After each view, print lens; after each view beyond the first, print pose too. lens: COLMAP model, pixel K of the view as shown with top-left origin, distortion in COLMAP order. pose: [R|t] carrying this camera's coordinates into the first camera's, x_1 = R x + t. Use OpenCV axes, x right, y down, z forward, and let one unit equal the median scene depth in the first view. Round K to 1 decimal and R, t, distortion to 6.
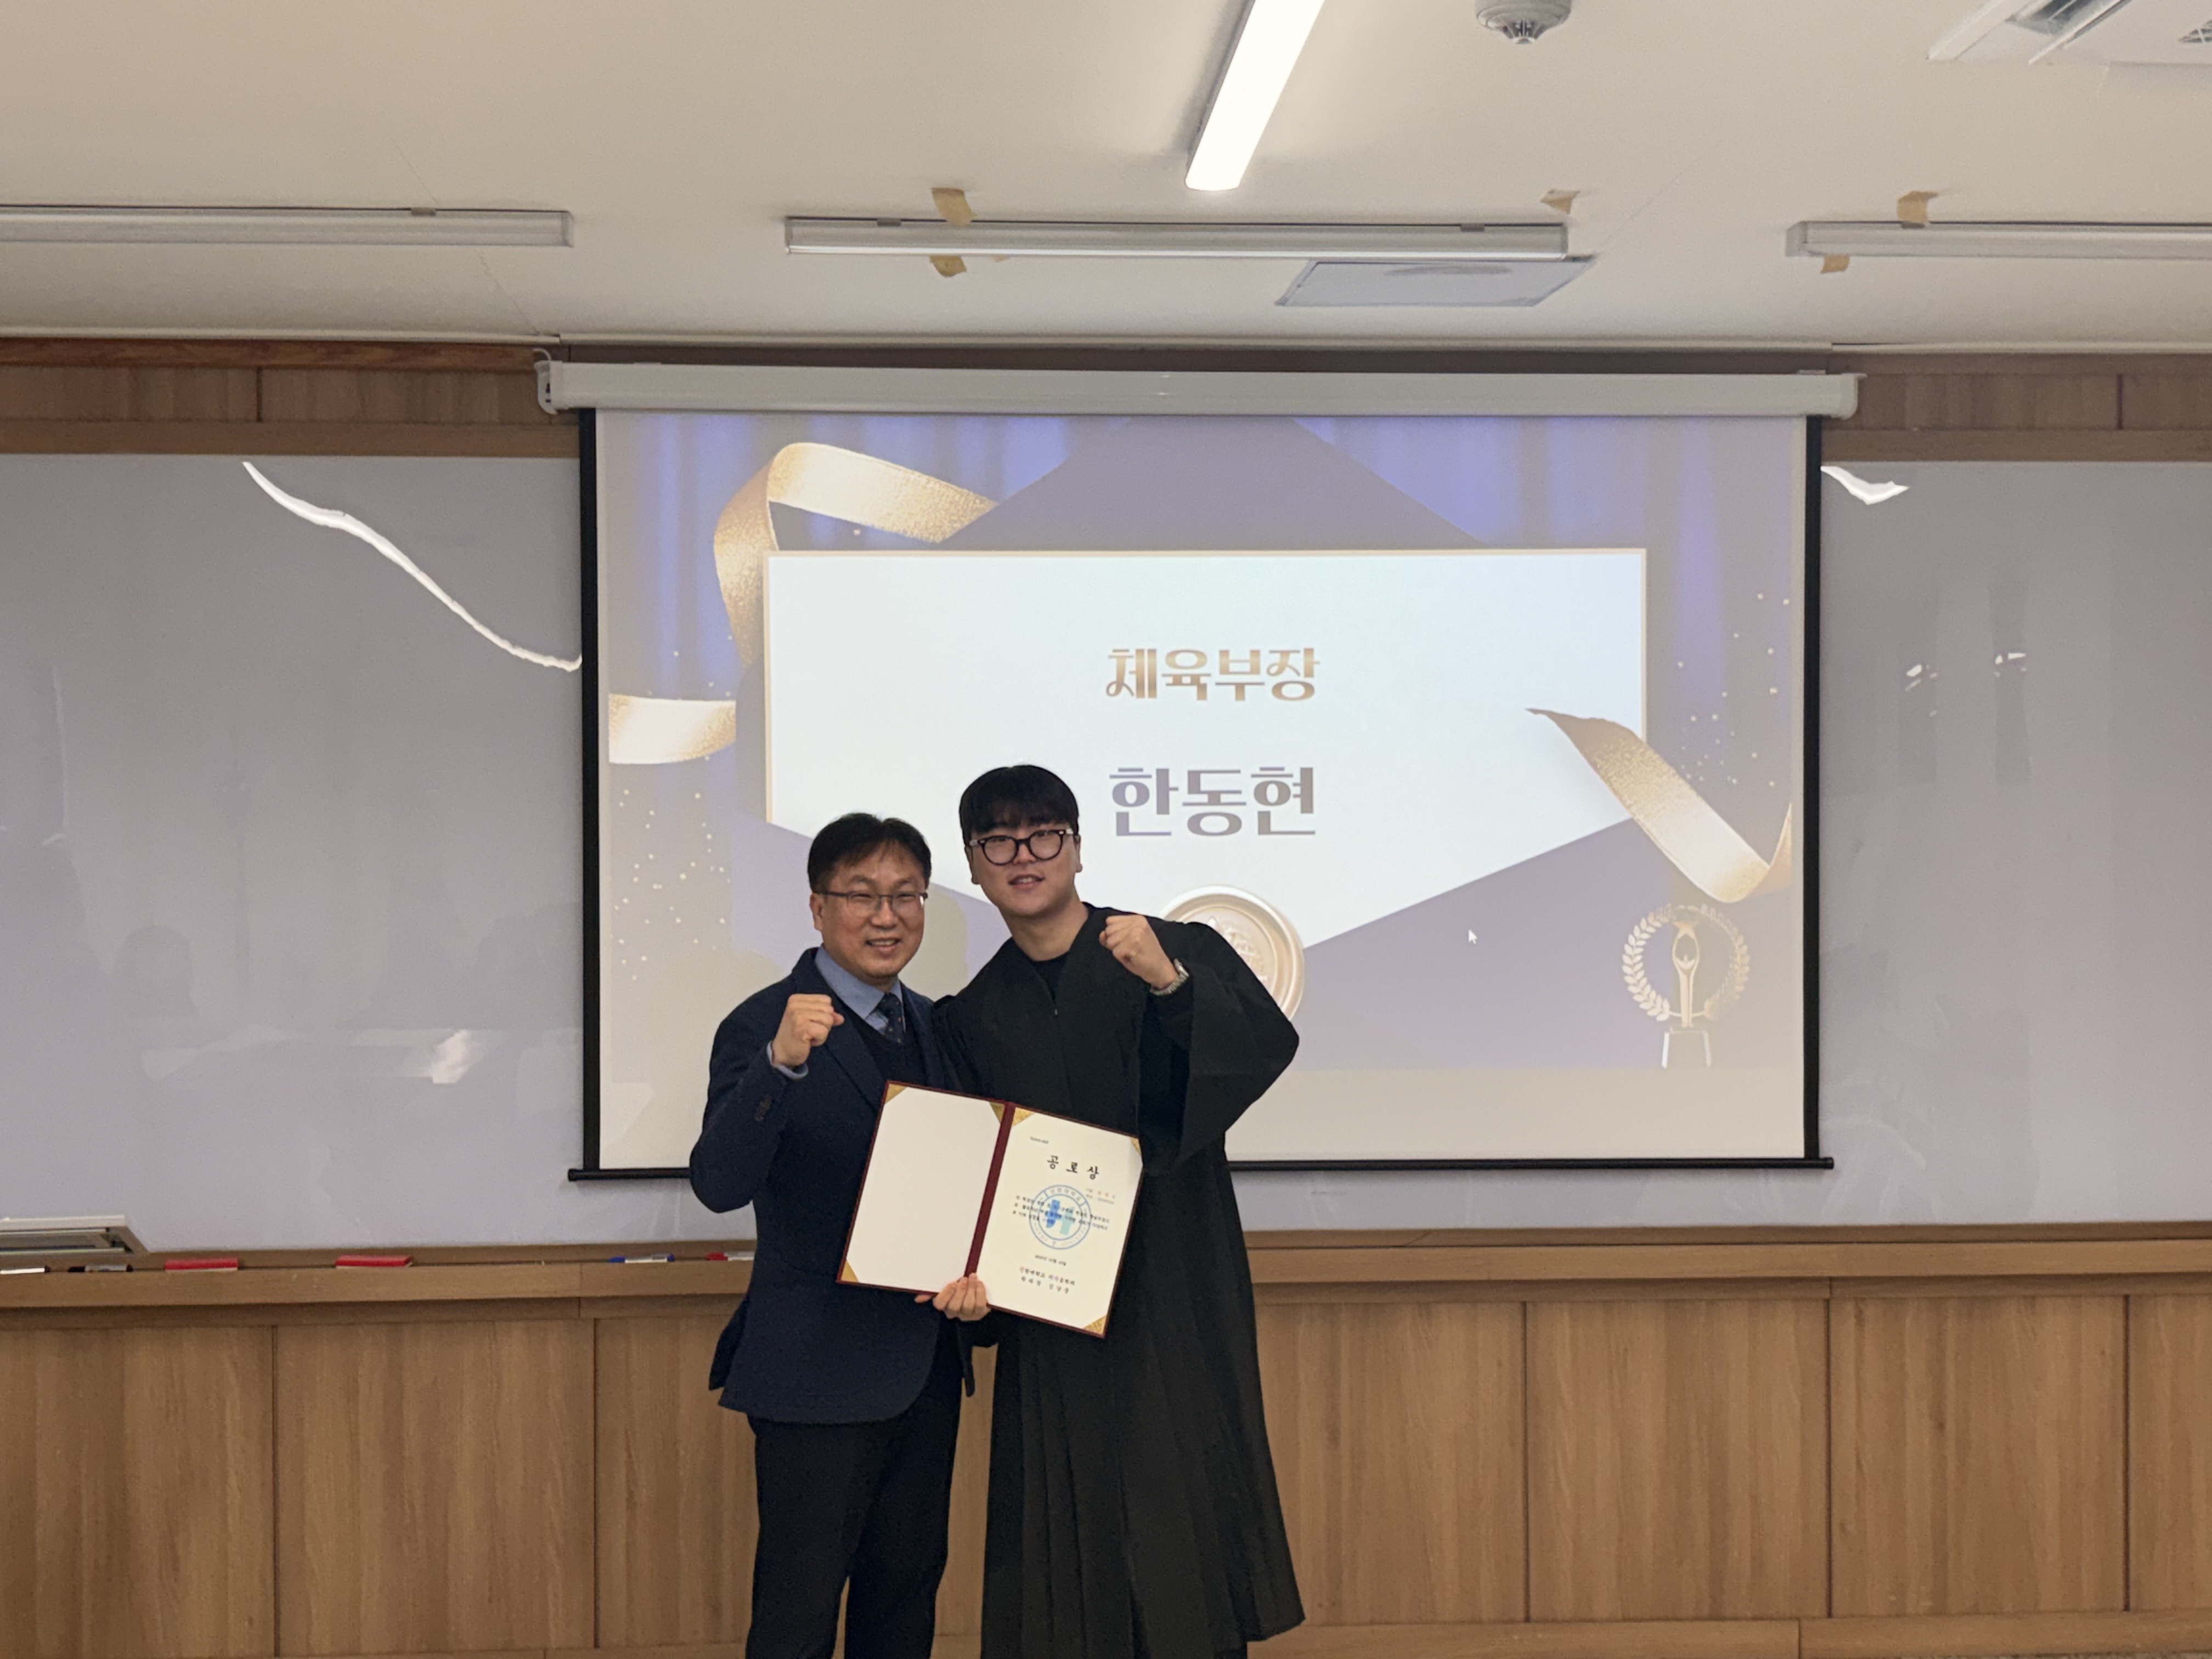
lens RADIAL K [[2782.8, 0, 1116.0], [0, 2782.8, 865.2], [0, 0, 1]] dist [0.237454, -0.751269]
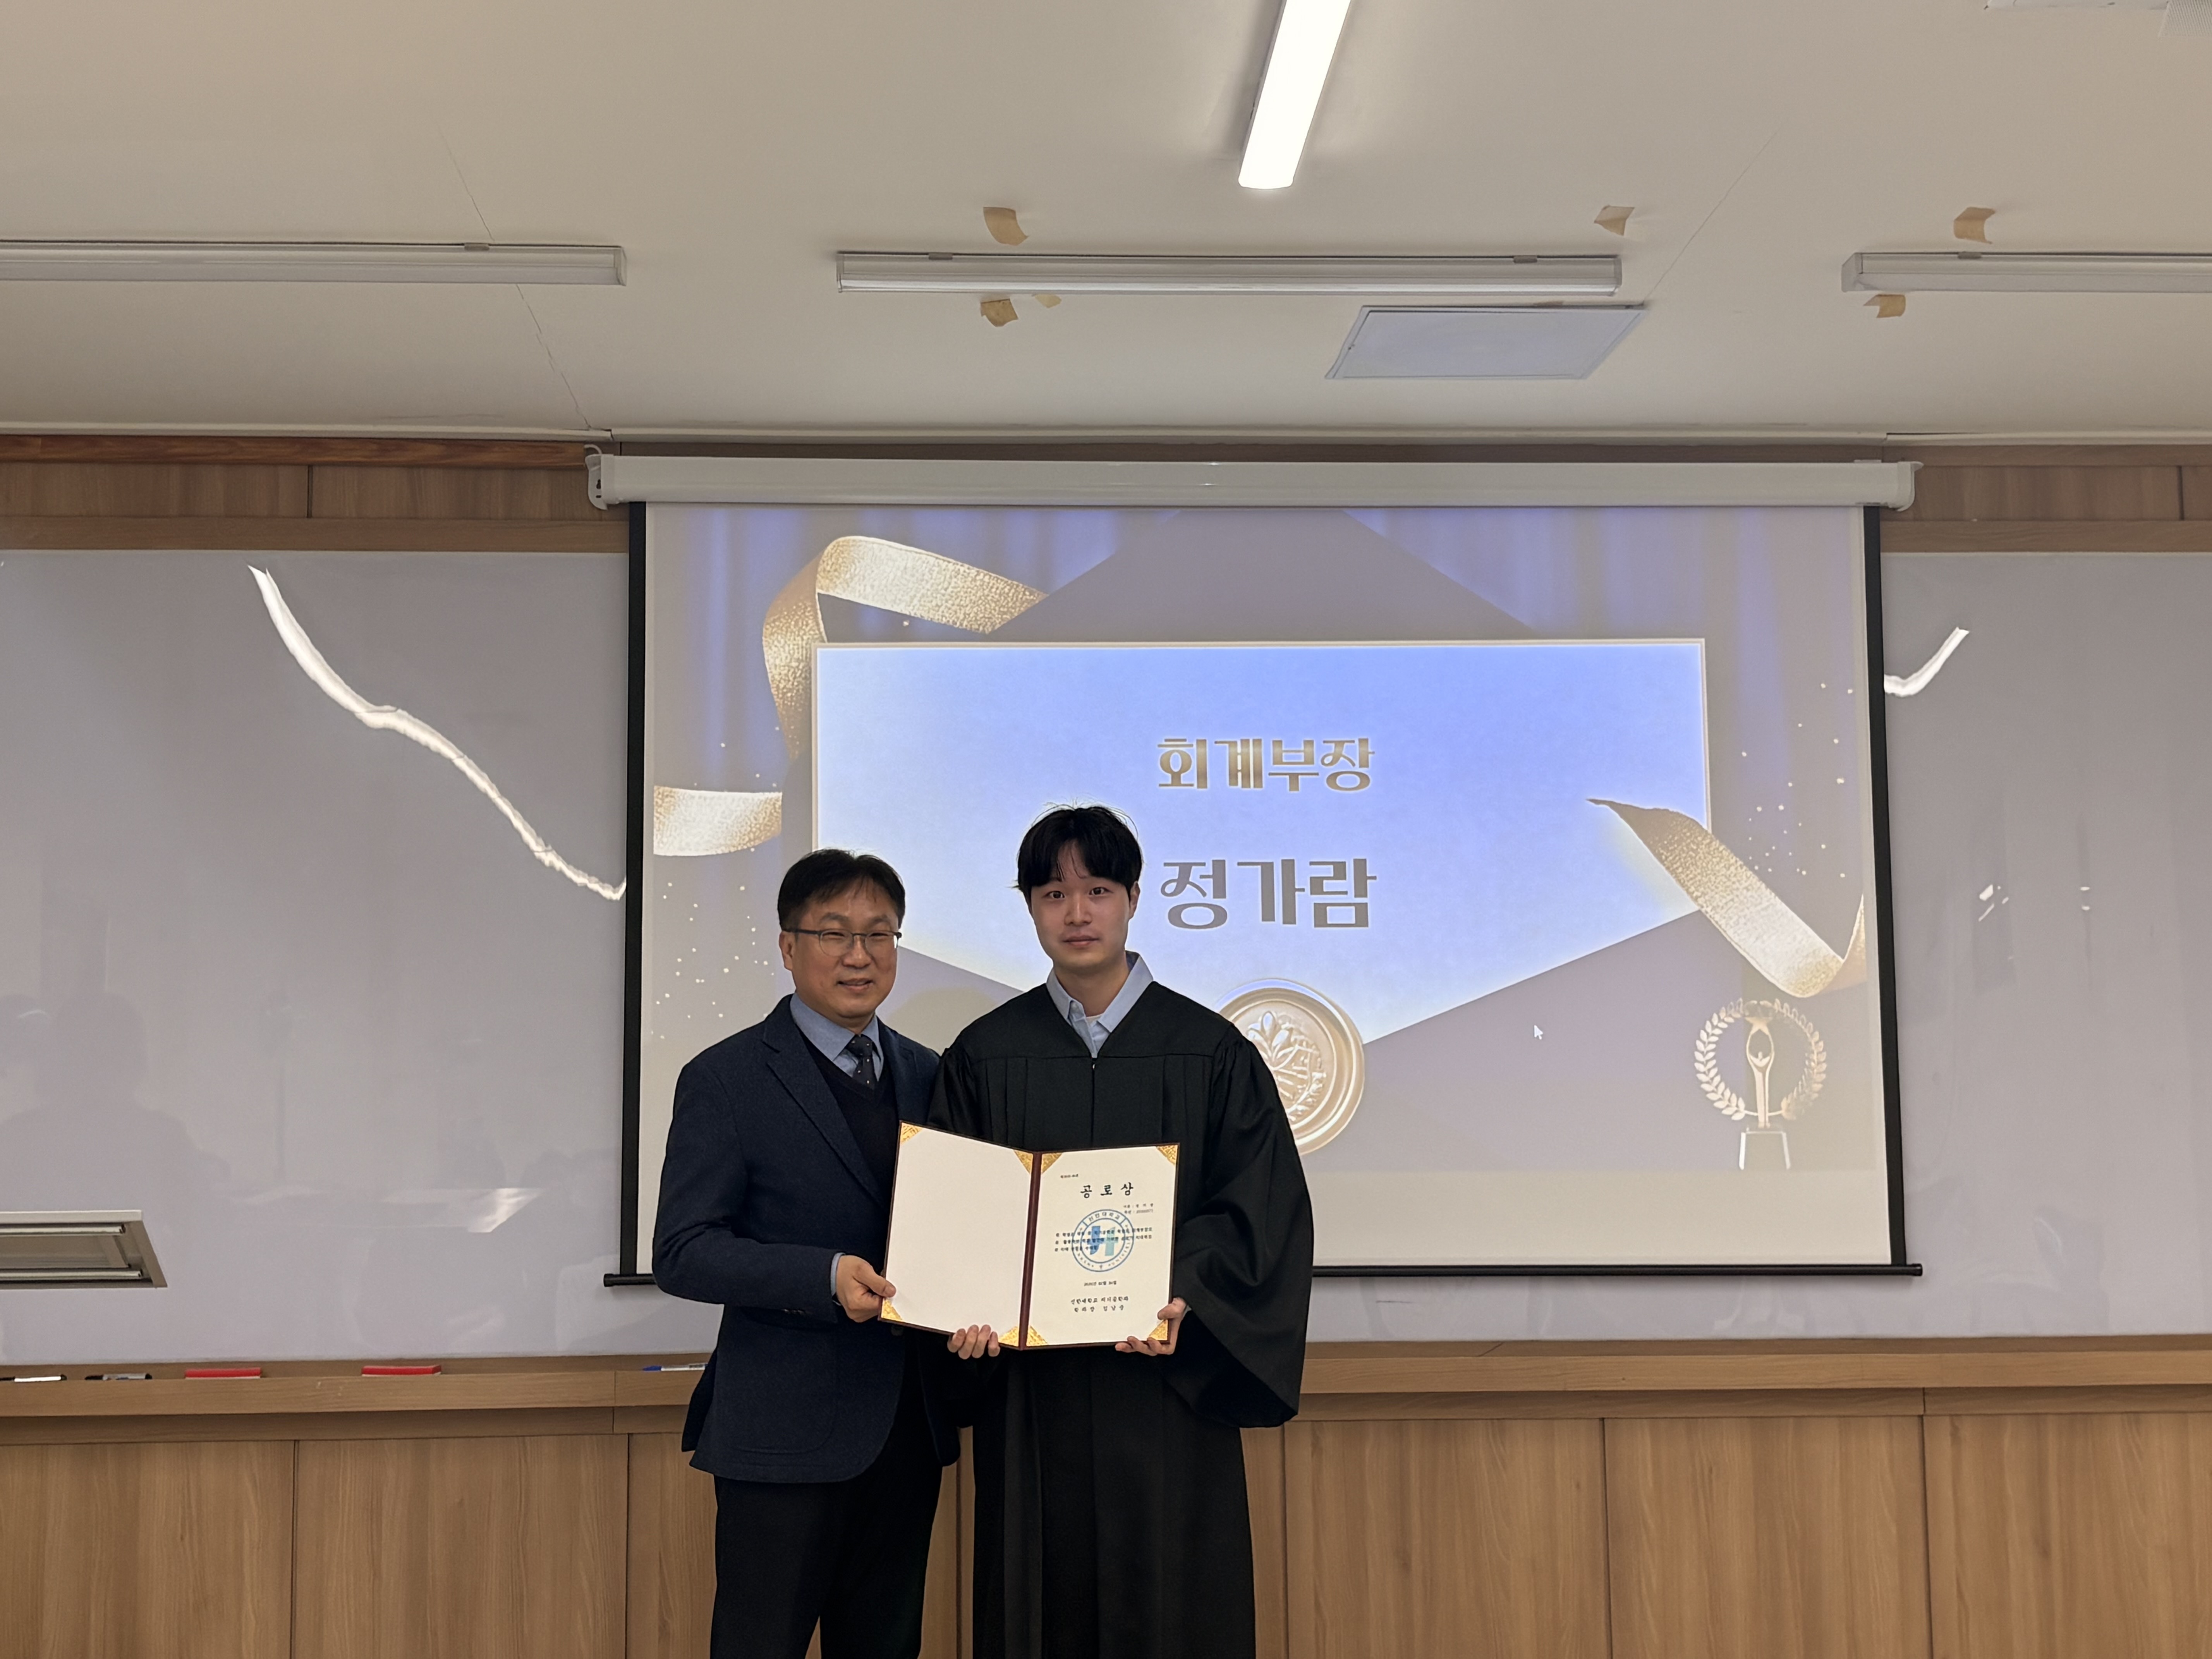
lens RADIAL K [[2782.8, 0, 1116.0], [0, 2782.8, 865.2], [0, 0, 1]] dist [0.237454, -0.751269]
pose [[0.999862, -0.006589, -0.015282, -0.003518], [0.004741, 0.993008, -0.117956, 0.082792], [0.015952, 0.117867, 0.992901, 0.027720]]
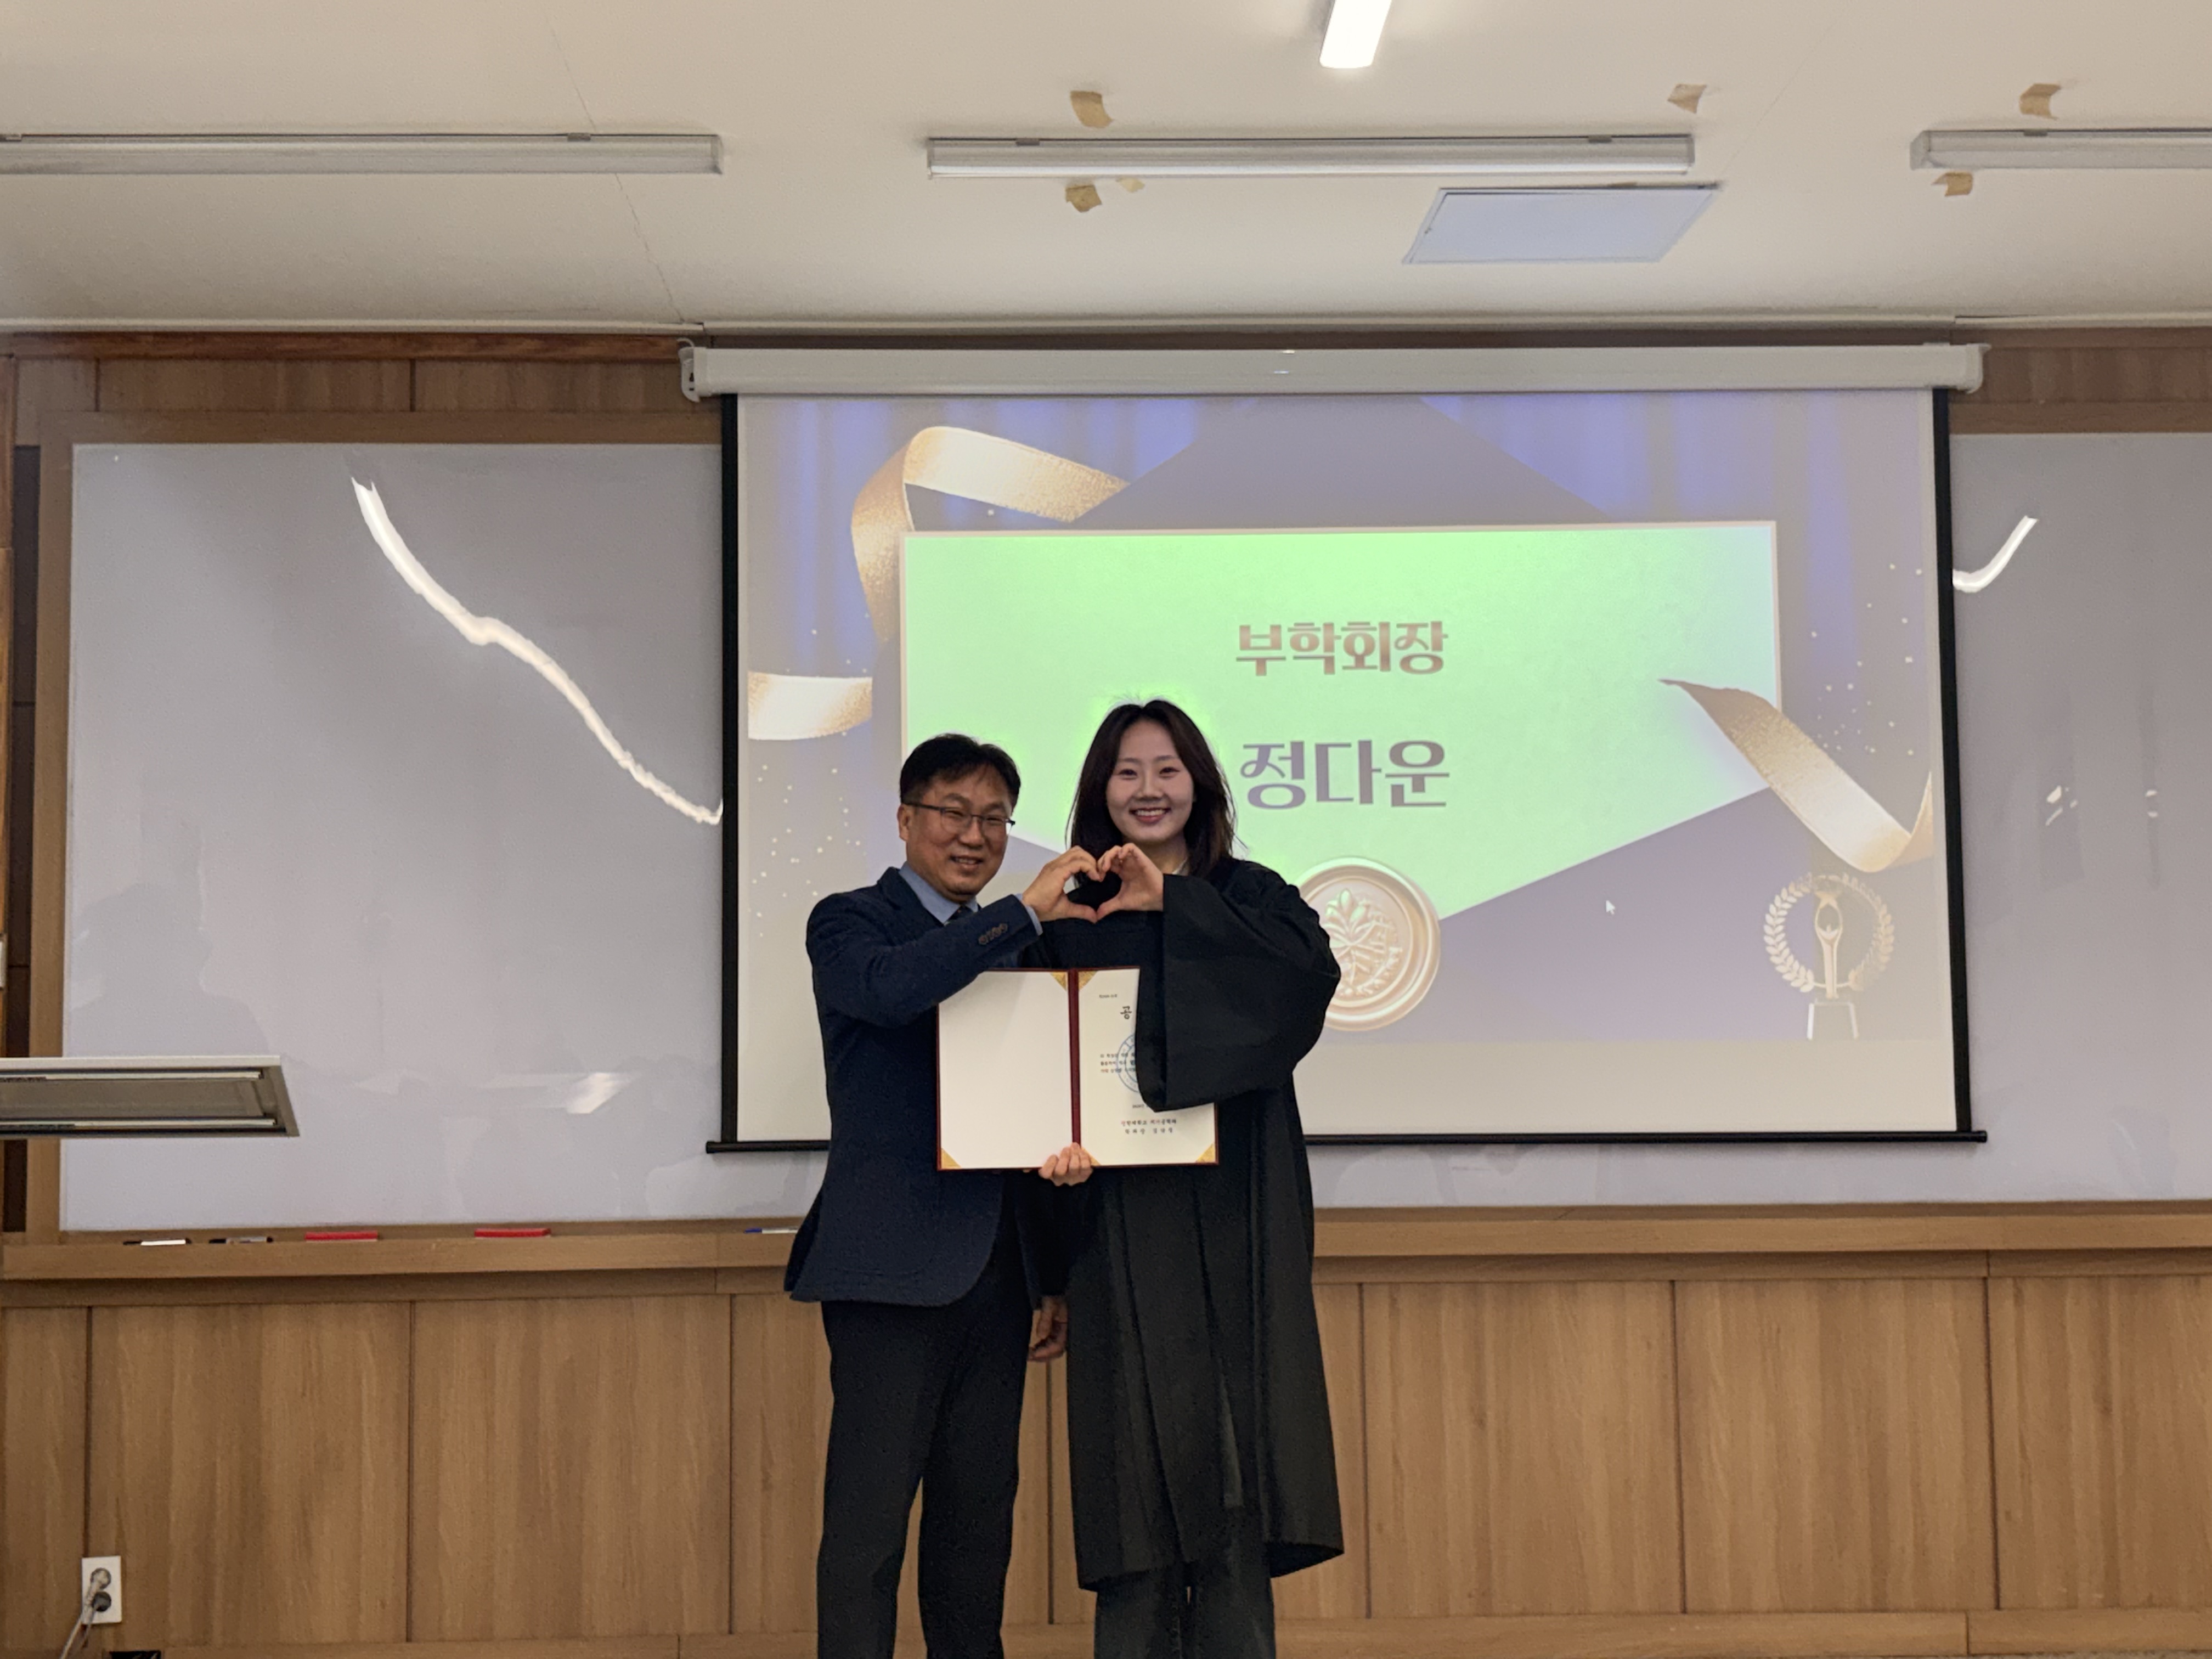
lens RADIAL K [[2776.8, 0, 1129.4], [0, 2776.8, 859.5], [0, 0, 1]] dist [0.238539, -0.767962]
pose [[0.999359, -0.010510, -0.034212, -0.008960], [0.007248, 0.995537, -0.094092, 0.101955], [0.035048, 0.093783, 0.994976, 0.005156]]
